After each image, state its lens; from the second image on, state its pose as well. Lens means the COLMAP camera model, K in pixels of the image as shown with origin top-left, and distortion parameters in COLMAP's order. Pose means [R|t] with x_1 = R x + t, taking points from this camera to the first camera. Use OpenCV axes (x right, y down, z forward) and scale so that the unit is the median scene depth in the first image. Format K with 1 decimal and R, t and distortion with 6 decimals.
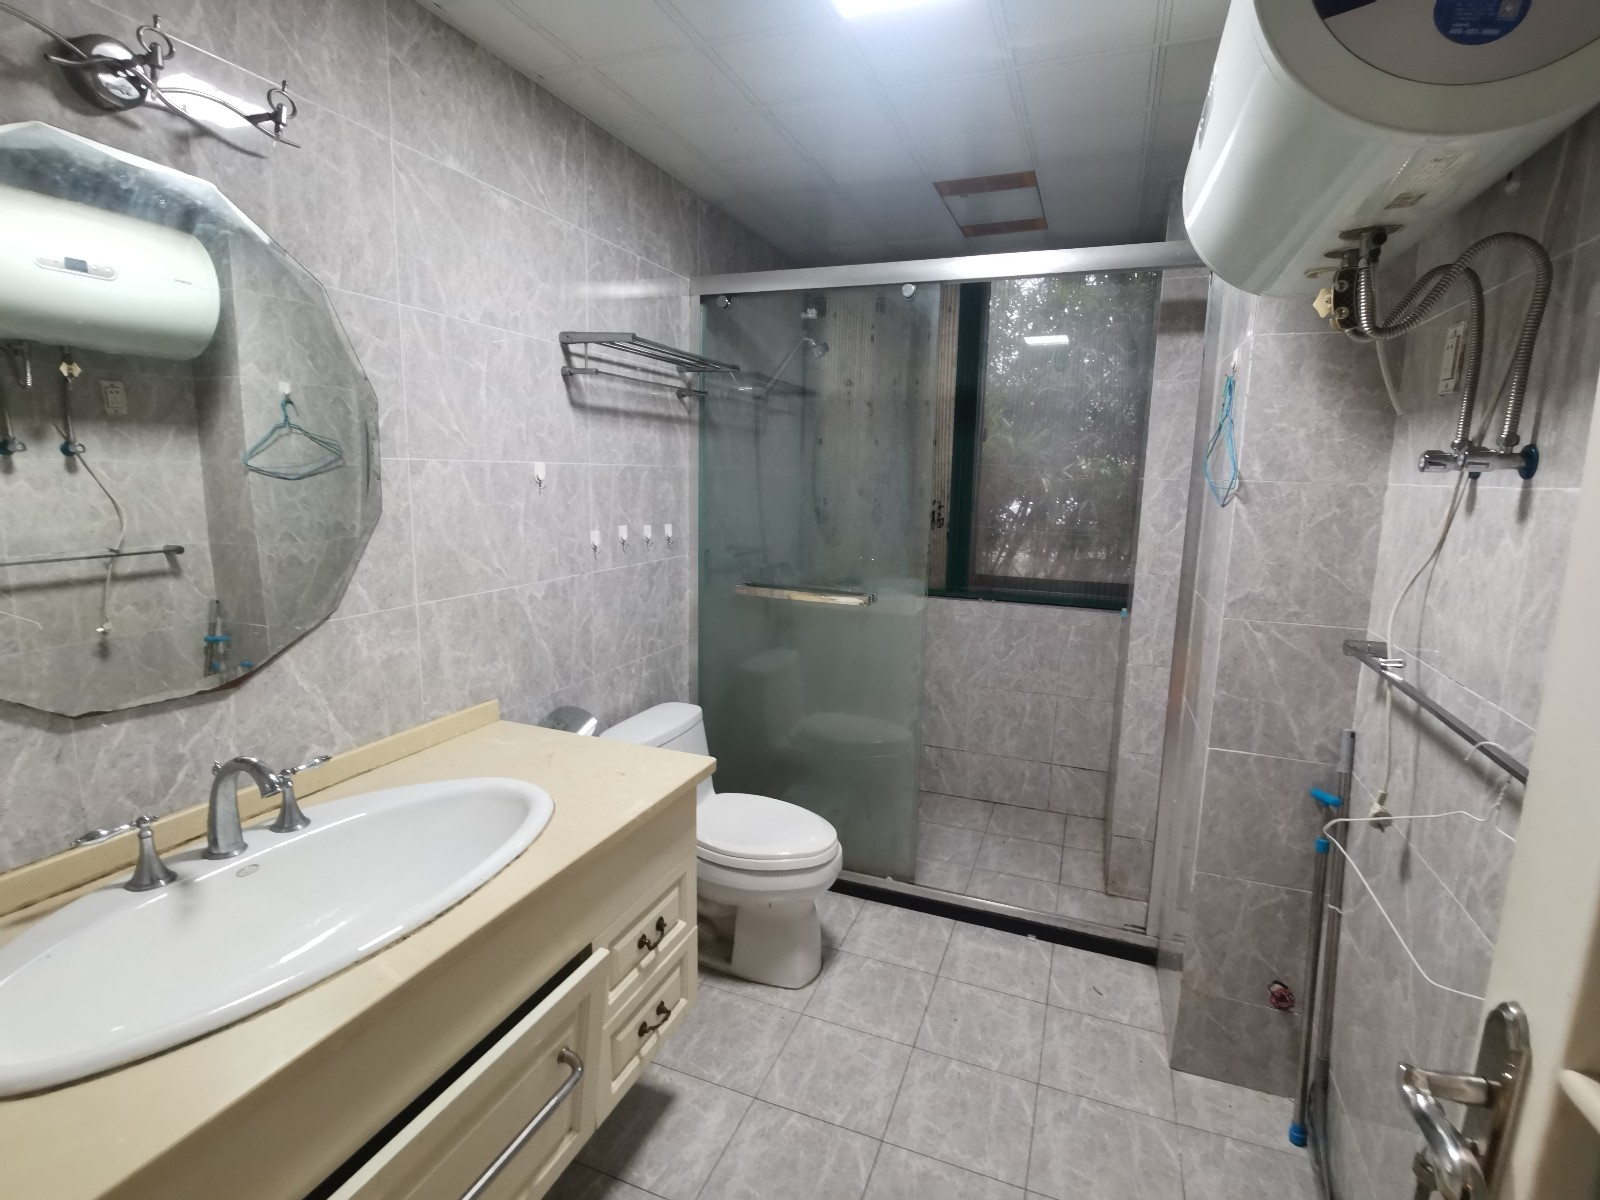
lens RADIAL K [[778.0, 0, 793.4], [0, 778.0, 606.0], [0, 0, 1]] dist [-0.003701, -0.009371]
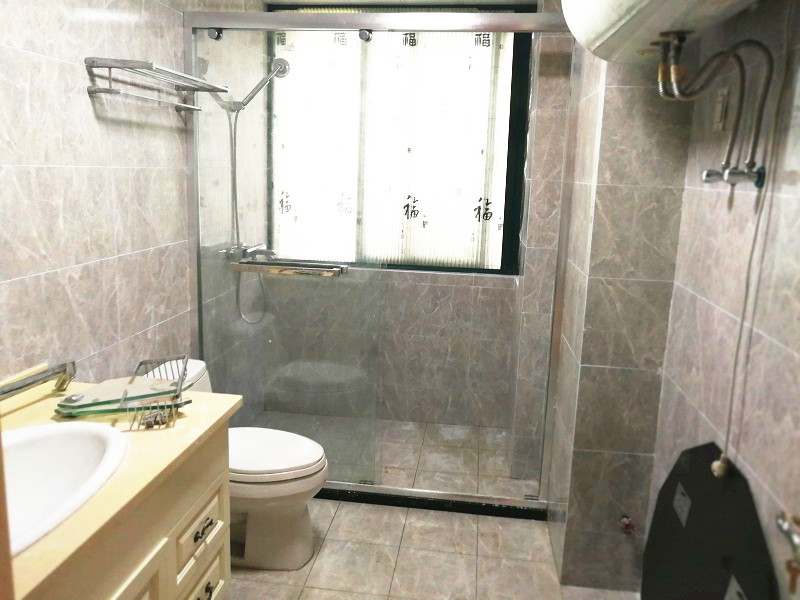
lens RADIAL K [[639.8, 0, 398.3], [0, 639.8, 302.7], [0, 0, 1]] dist [-0.017571, 0.032427]
pose [[0.971104, -0.040976, 0.235112, -0.082049], [0.031740, 0.998574, 0.042934, 0.000604], [-0.236536, -0.034231, 0.971019, -0.094923]]
